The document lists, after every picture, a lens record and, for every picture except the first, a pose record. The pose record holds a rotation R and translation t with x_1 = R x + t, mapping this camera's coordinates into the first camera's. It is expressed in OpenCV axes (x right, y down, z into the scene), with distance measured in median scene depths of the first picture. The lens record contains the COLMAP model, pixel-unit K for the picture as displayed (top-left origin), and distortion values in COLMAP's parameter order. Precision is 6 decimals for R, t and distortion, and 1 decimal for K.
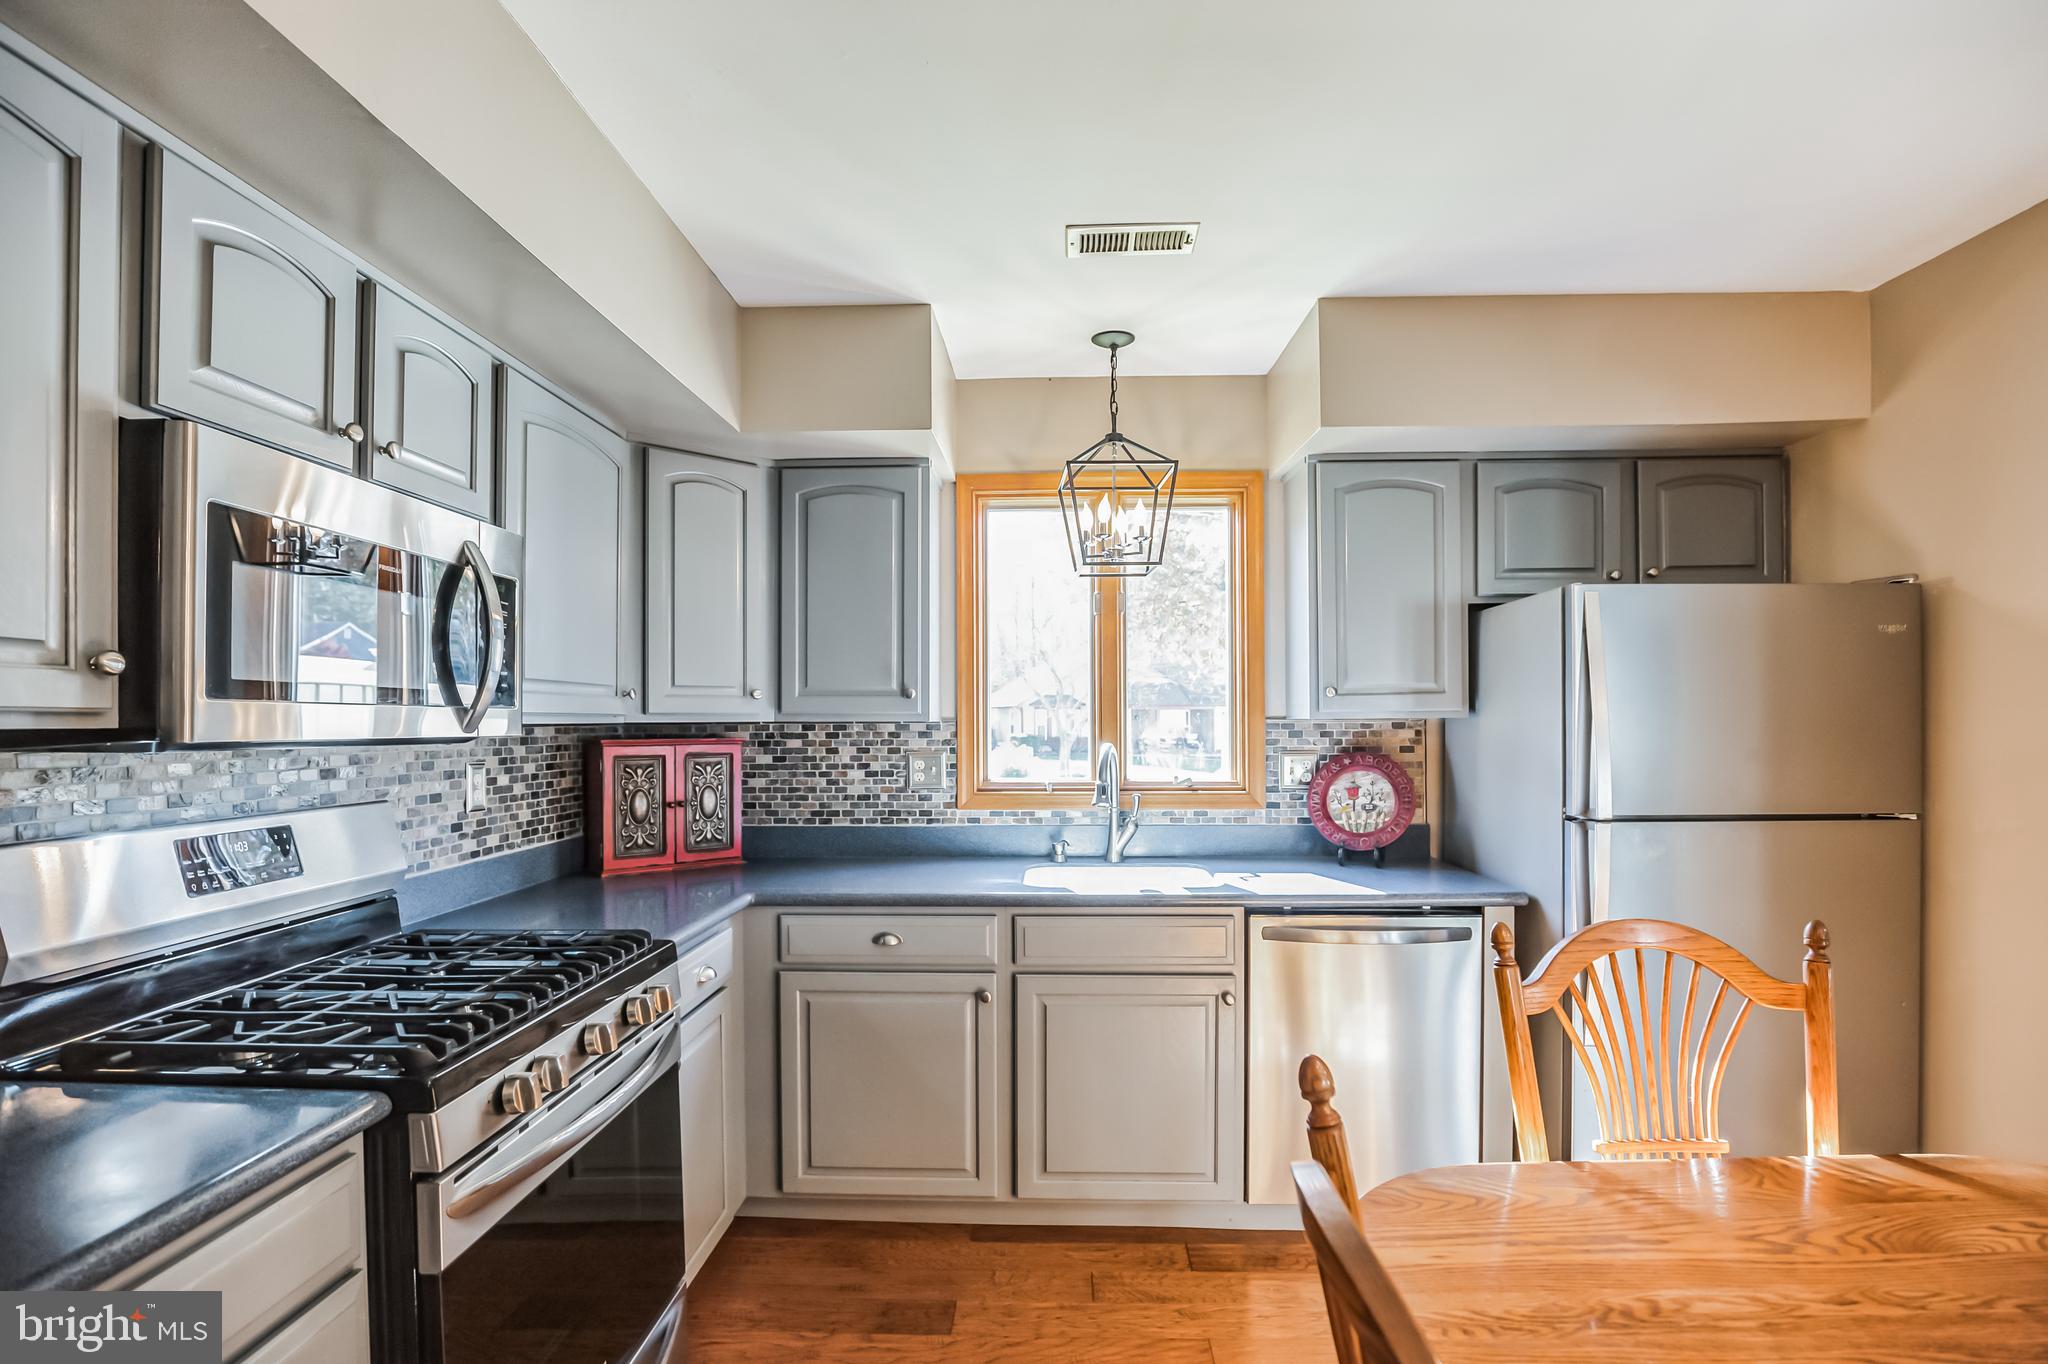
lens RADIAL K [[955.2, 0, 1023.6], [0, 955.2, 710.8], [0, 0, 1]] dist [-0.026827, 0.000220]
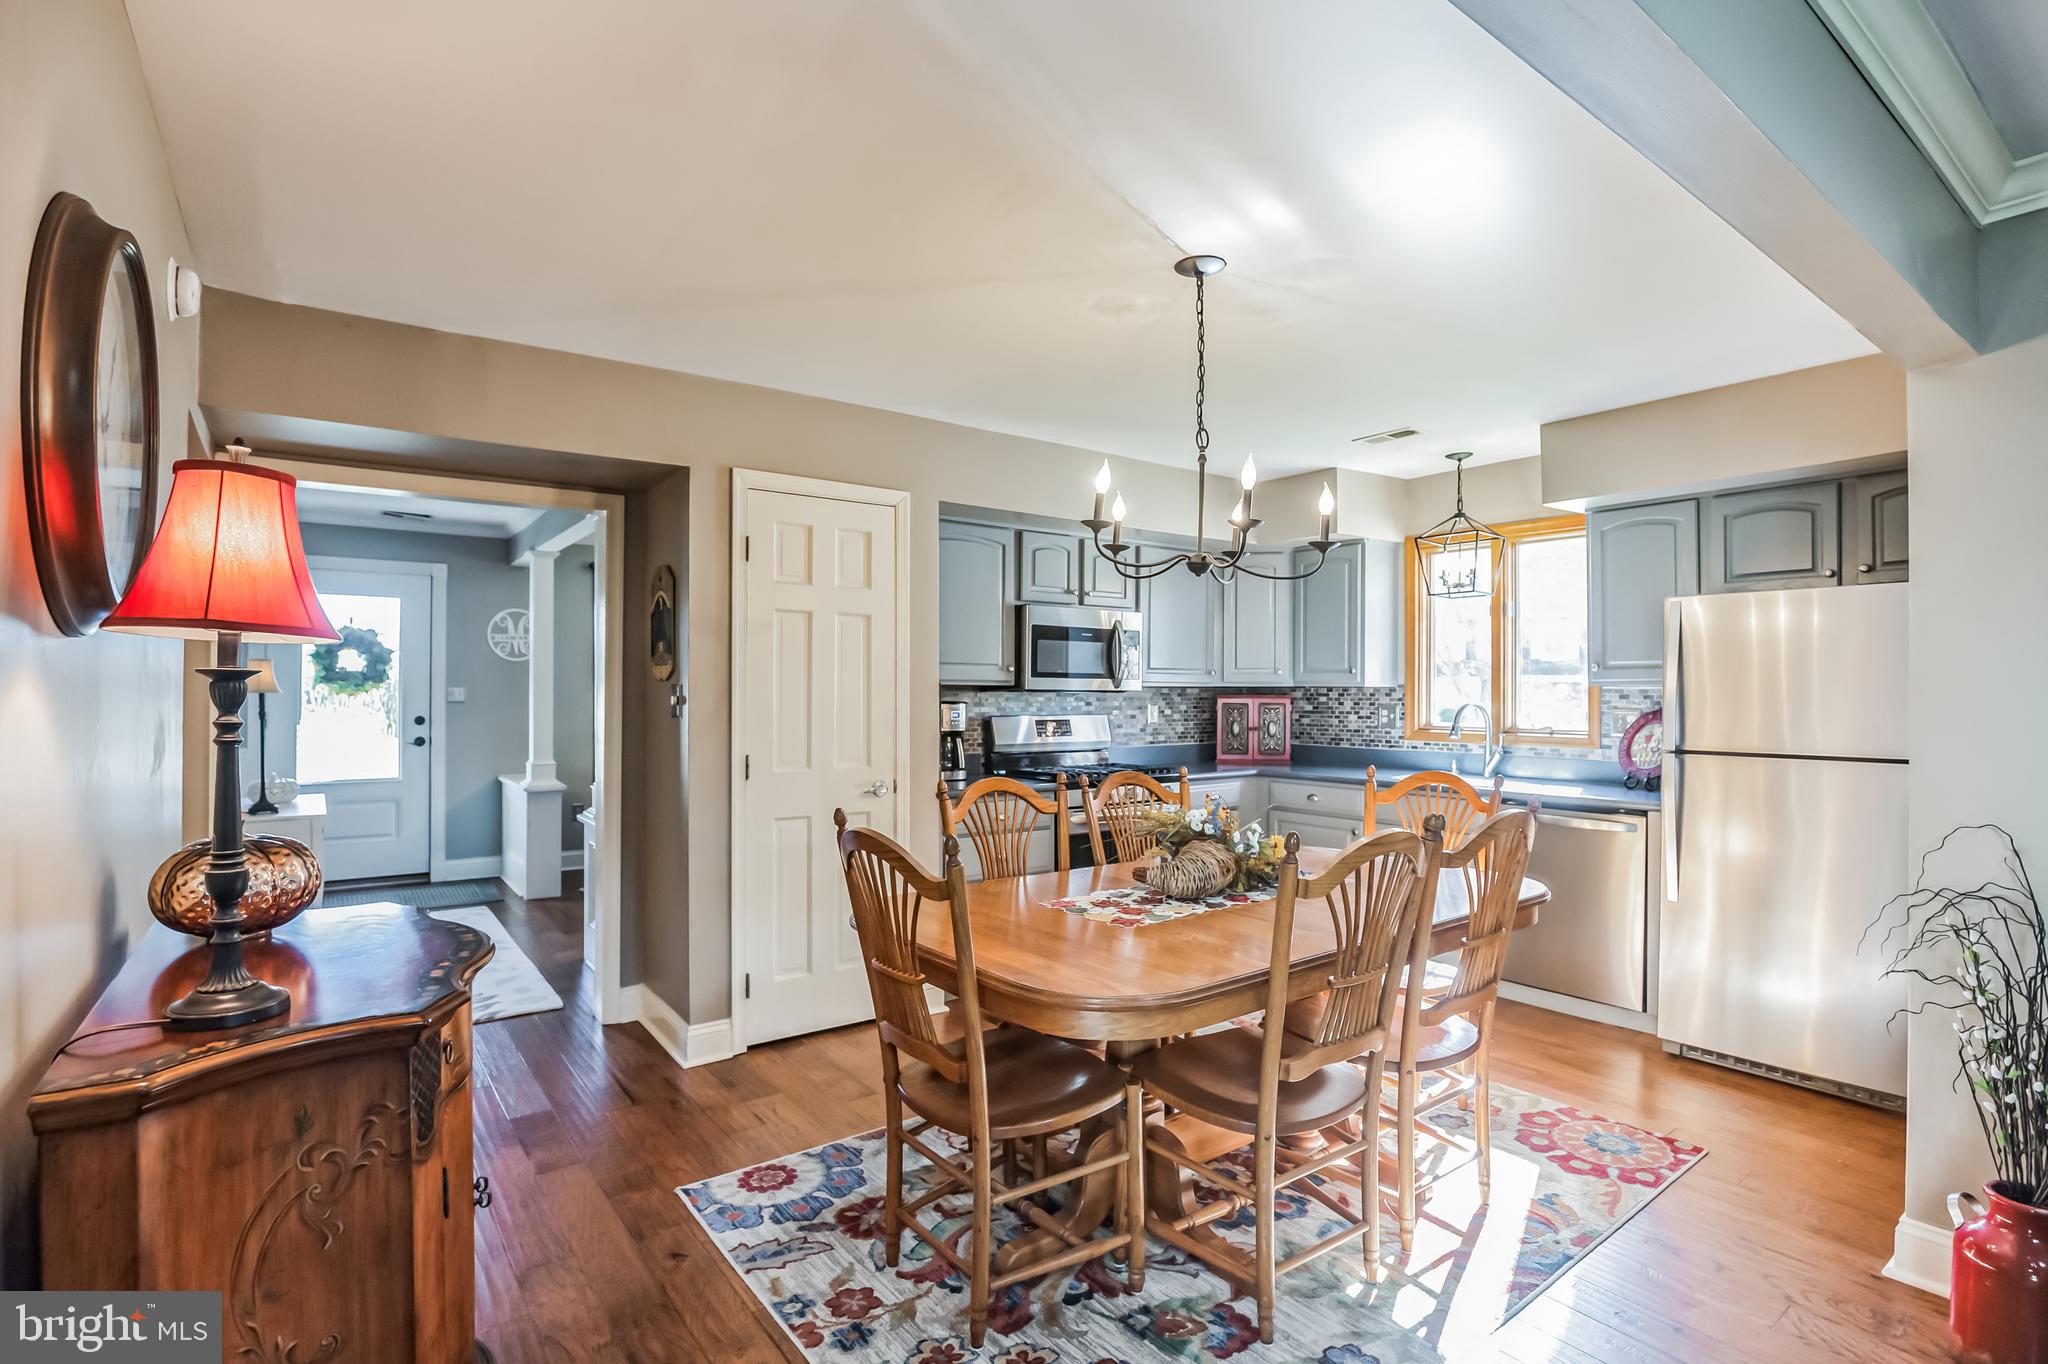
lens RADIAL K [[980.1, 0, 1024.0], [0, 980.1, 682.0], [0, 0, 1]] dist [-0.015687, 0.000472]
pose [[0.624185, -0.000997, -0.781276, 0.907267], [0.000996, 0.999999, -0.000480, 0.002980], [0.781276, -0.000478, 0.624185, -0.616508]]
